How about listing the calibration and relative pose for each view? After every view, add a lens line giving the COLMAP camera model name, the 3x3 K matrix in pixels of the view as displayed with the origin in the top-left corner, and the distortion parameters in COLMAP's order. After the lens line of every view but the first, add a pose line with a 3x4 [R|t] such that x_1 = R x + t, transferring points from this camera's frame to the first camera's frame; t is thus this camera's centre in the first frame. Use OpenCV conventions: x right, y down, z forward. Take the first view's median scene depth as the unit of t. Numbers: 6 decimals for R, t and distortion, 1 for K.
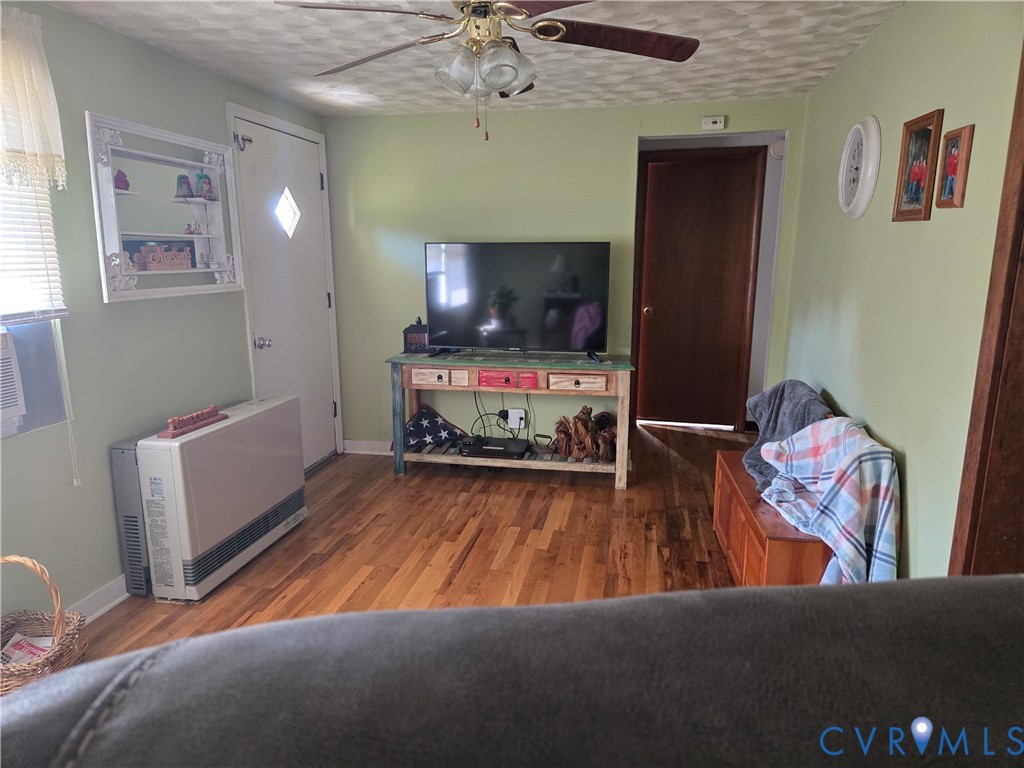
lens RADIAL K [[695.3, 0, 512.0], [0, 695.3, 384.0], [0, 0, 1]] dist [0.050355, -0.000289]
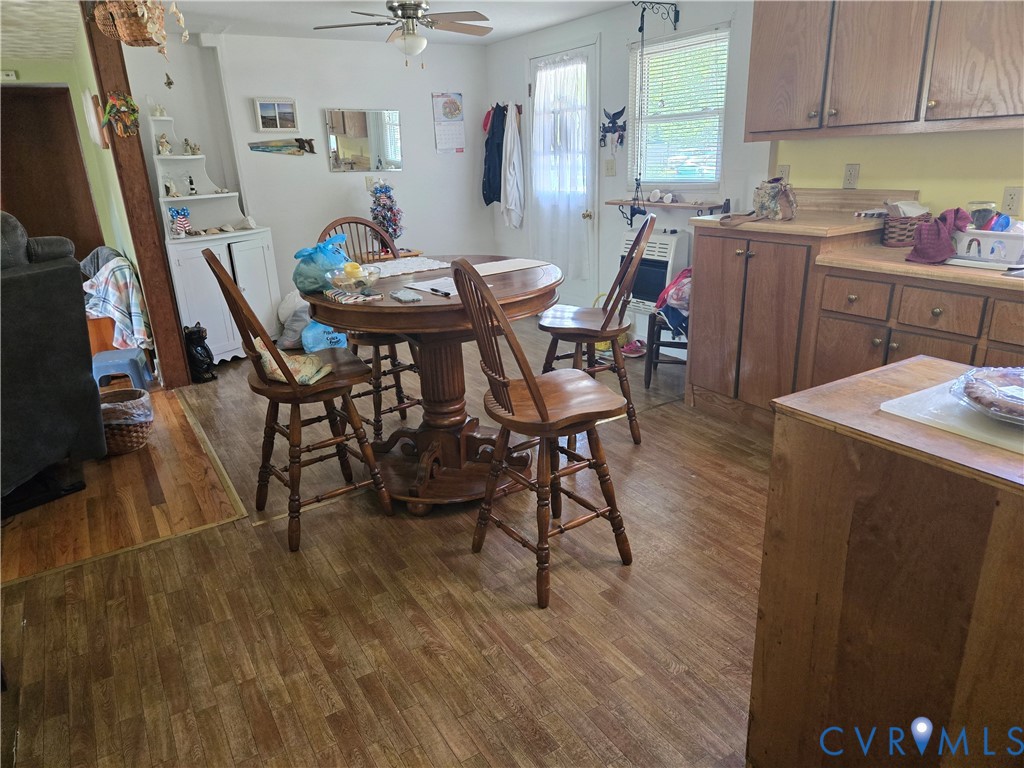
lens RADIAL K [[695.3, 0, 512.0], [0, 695.3, 384.0], [0, 0, 1]] dist [0.050355, -0.000289]
pose [[0.736443, -0.242652, 0.631484, -0.028585], [0.169074, 0.969853, 0.175496, 0.259401], [-0.655031, -0.022476, 0.755267, -1.303268]]
